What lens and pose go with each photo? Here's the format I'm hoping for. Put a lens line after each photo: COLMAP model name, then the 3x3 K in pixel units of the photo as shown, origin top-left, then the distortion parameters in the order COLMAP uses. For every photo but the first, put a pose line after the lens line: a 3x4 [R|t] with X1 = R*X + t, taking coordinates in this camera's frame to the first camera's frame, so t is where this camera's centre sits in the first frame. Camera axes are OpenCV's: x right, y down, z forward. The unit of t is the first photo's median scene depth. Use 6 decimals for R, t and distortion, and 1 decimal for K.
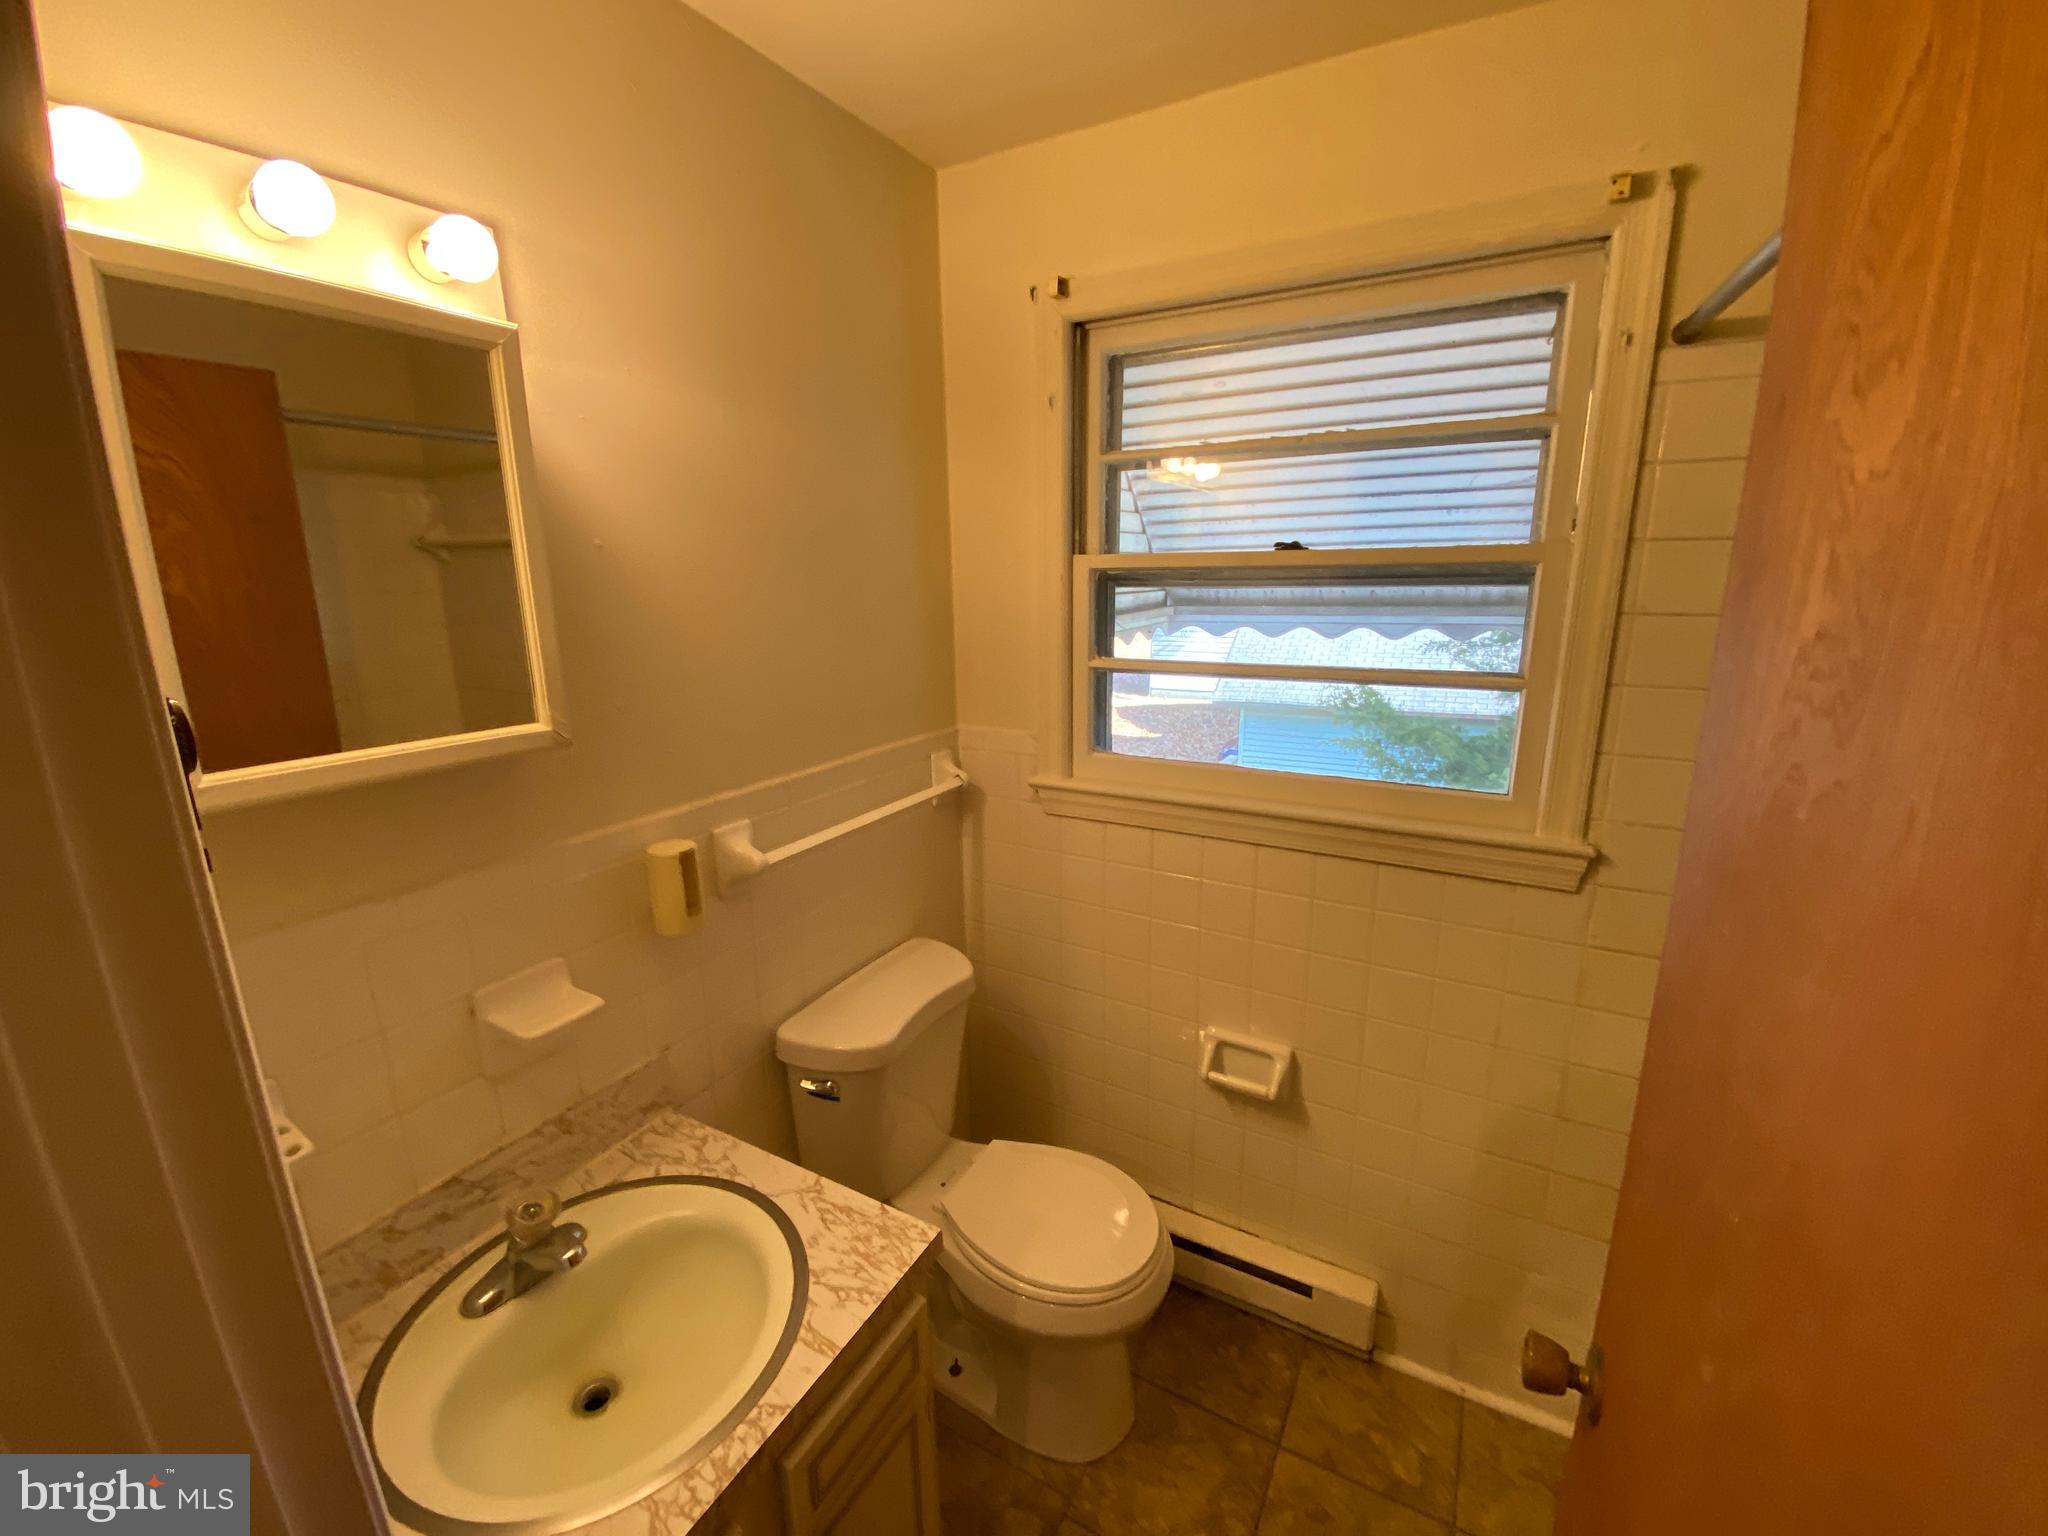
lens RADIAL K [[832.1, 0, 1005.3], [0, 832.1, 762.4], [0, 0, 1]] dist [0.014073, -0.015454]
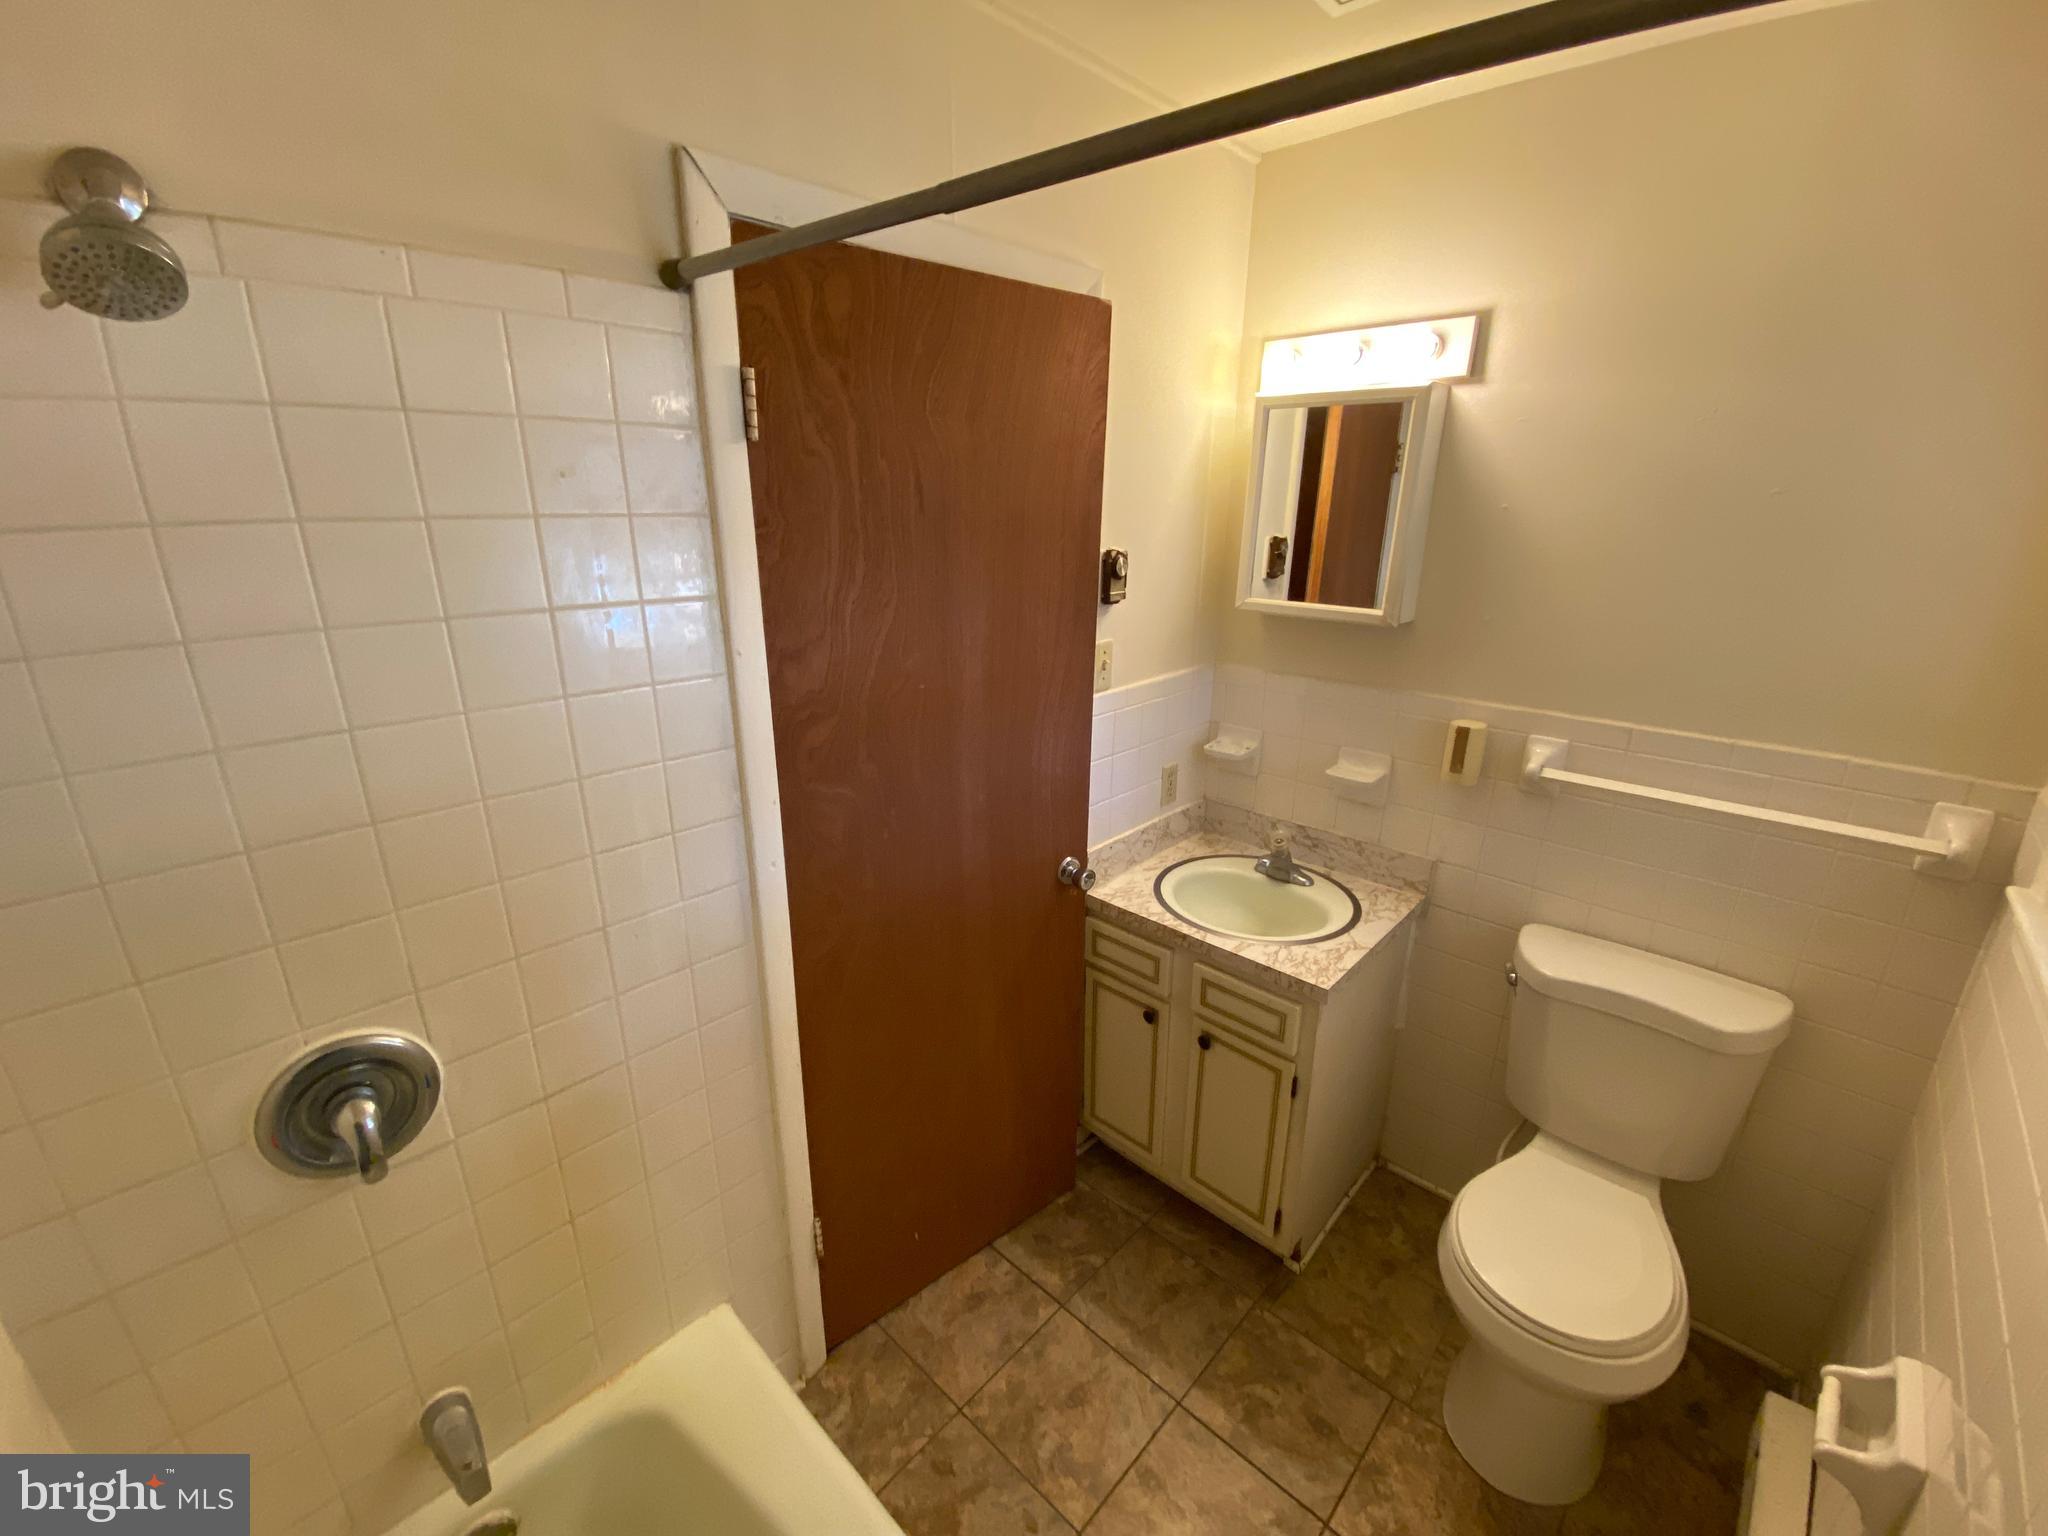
lens RADIAL K [[832.1, 0, 1023.6], [0, 832.1, 761.7], [0, 0, 1]] dist [0.014073, -0.015454]
pose [[-0.231835, 0.307166, -0.922985, 1.145644], [-0.221433, 0.907262, 0.357552, -0.185425], [0.947217, 0.287273, -0.142318, 0.529802]]
